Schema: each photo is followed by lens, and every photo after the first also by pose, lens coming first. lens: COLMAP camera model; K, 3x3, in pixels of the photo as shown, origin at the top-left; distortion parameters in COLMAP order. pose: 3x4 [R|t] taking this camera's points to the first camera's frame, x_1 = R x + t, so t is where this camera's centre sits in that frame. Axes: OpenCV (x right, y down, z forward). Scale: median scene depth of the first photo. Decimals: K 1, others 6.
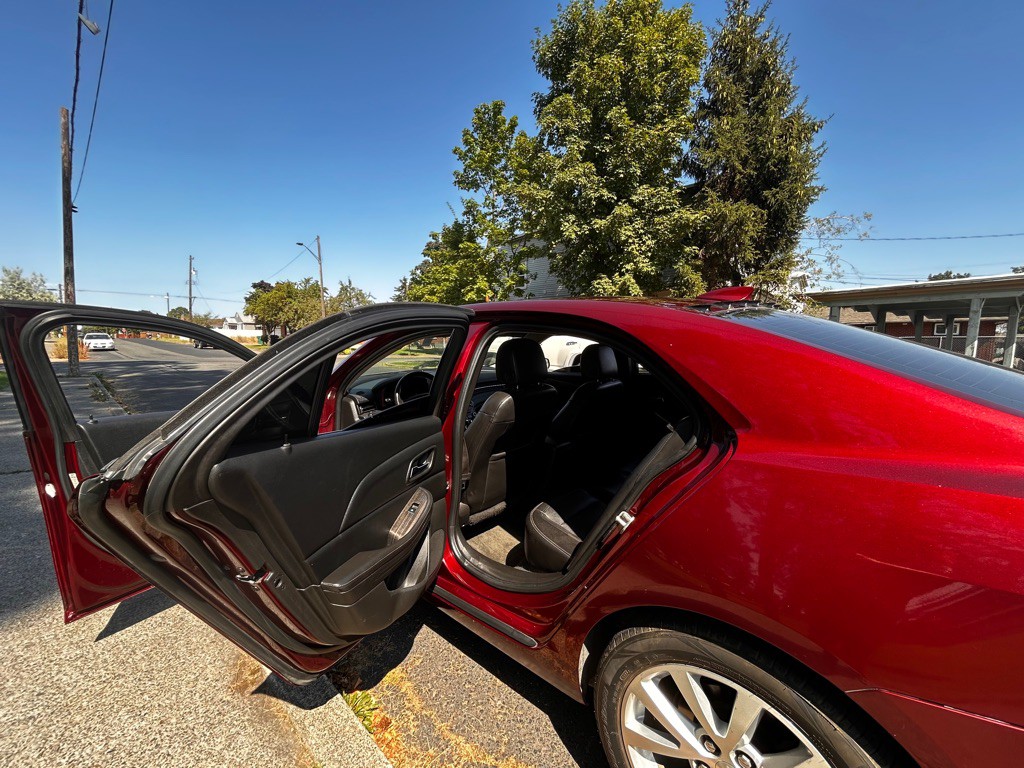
lens RADIAL K [[414.6, 0, 511.0], [0, 414.6, 381.4], [0, 0, 1]] dist [-0.001871, 0.002186]
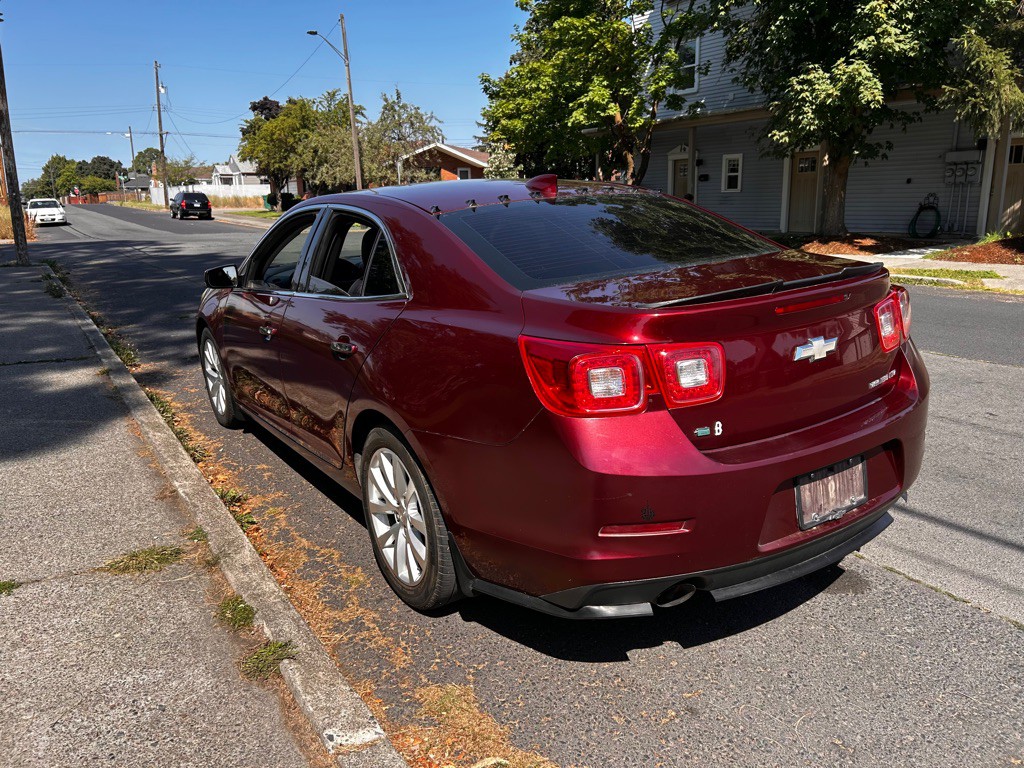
lens RADIAL K [[772.9, 0, 510.5], [0, 772.9, 389.0], [0, 0, 1]] dist [0.029806, -0.027338]
pose [[0.967670, 0.032674, -0.250094, 0.098969], [0.005628, 0.988529, 0.150924, 0.001167], [0.252157, -0.147452, 0.956386, -0.099910]]
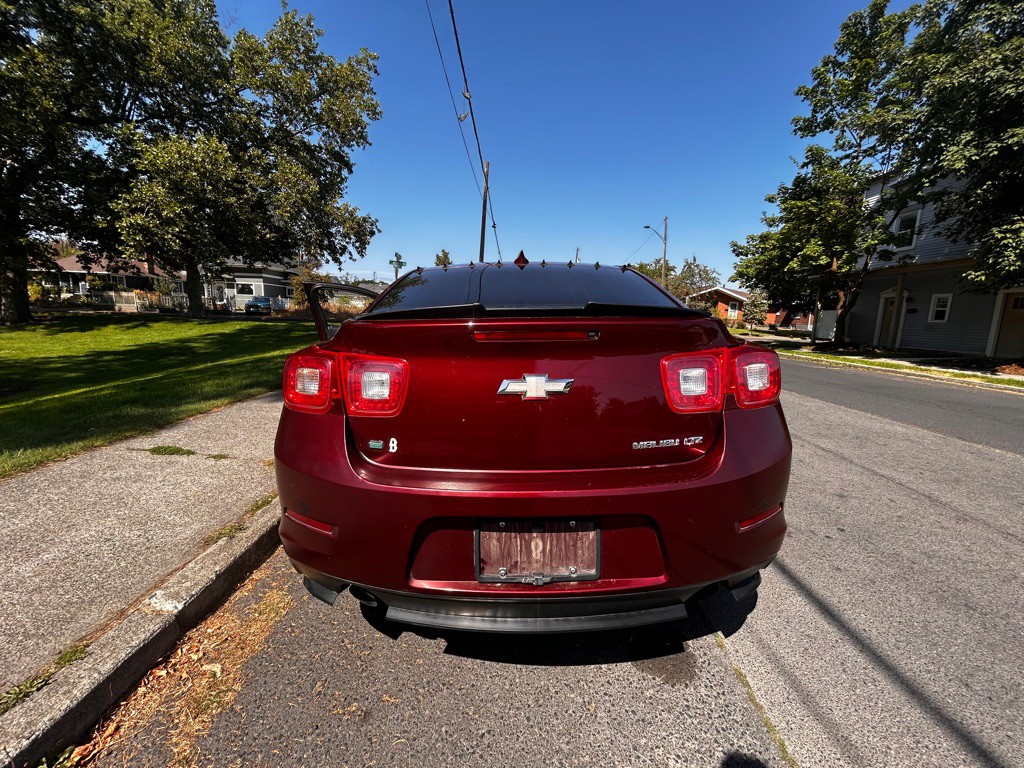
lens RADIAL K [[415.3, 0, 511.2], [0, 415.3, 380.3], [0, 0, 1]] dist [0.000599, -0.000002]
pose [[0.680168, 0.129202, -0.721581, 0.165515], [-0.095949, 0.991568, 0.087102, 0.009132], [0.726750, 0.009991, 0.686829, 0.003072]]
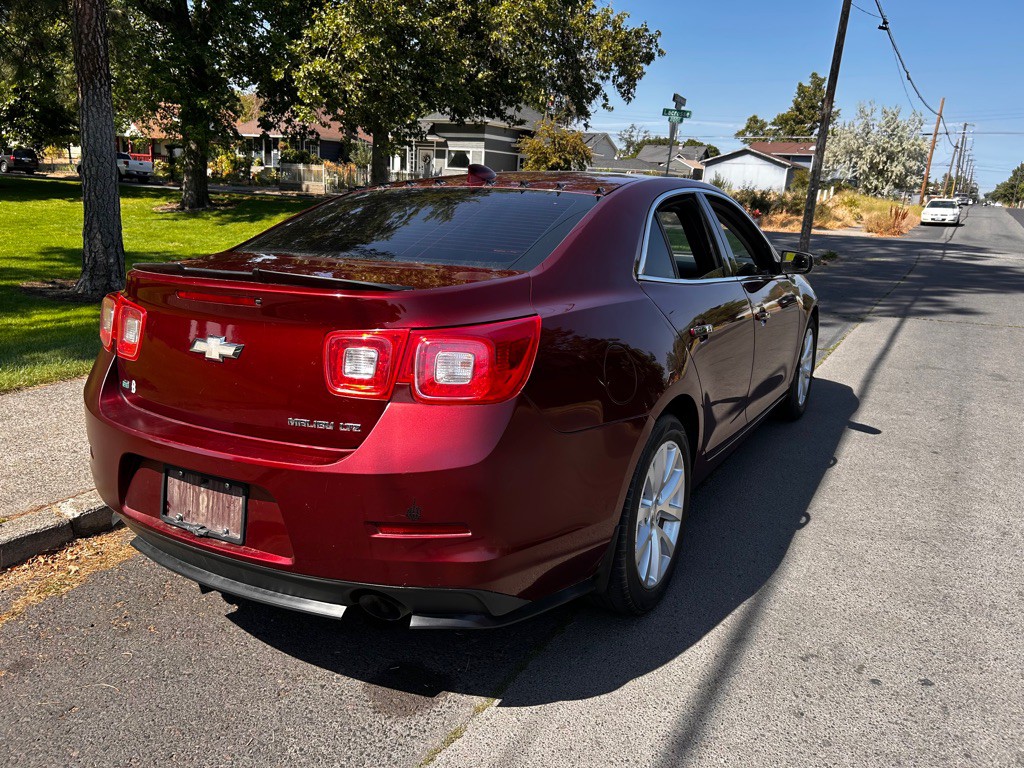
lens RADIAL K [[781.4, 0, 505.8], [0, 781.4, 372.4], [0, 0, 1]] dist [0.007924, 0.007757]
pose [[0.220271, 0.231802, -0.947496, 0.257751], [-0.138134, 0.968977, 0.204945, -0.014603], [0.965608, 0.085738, 0.245457, 0.069862]]
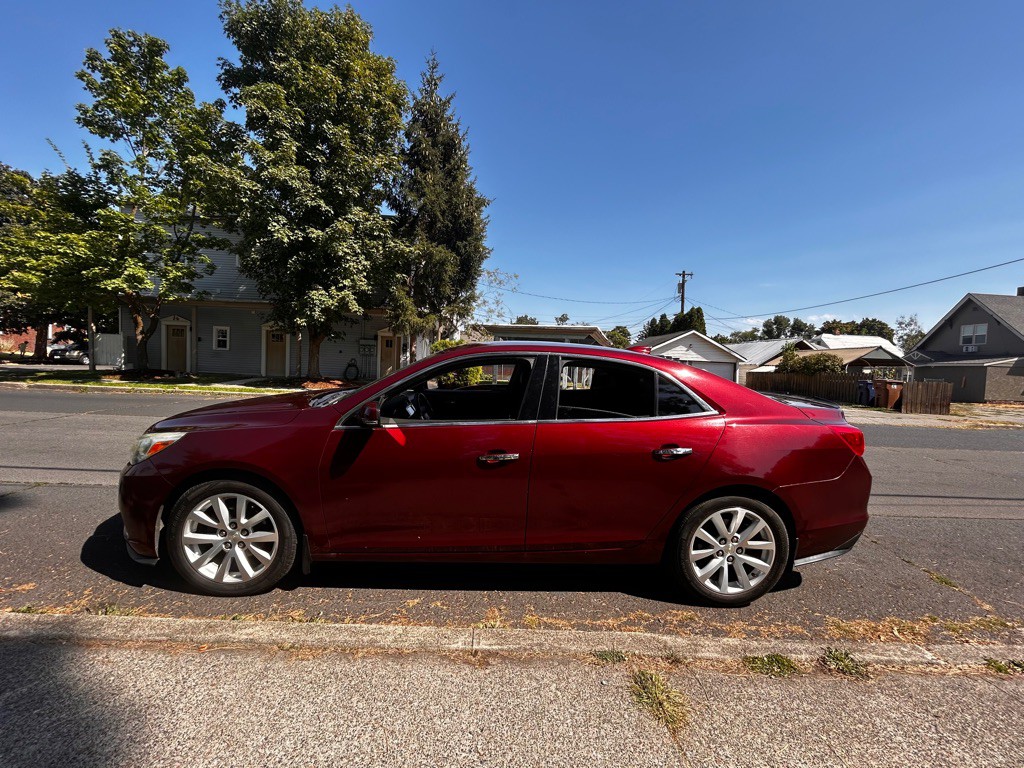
lens RADIAL K [[414.6, 0, 511.0], [0, 414.6, 381.4], [0, 0, 1]] dist [-0.001871, 0.002186]
pose [[0.707349, -0.005698, 0.706842, -0.131121], [0.026580, 0.999475, -0.018542, -0.004999], [-0.706365, 0.031904, 0.707129, 0.005493]]
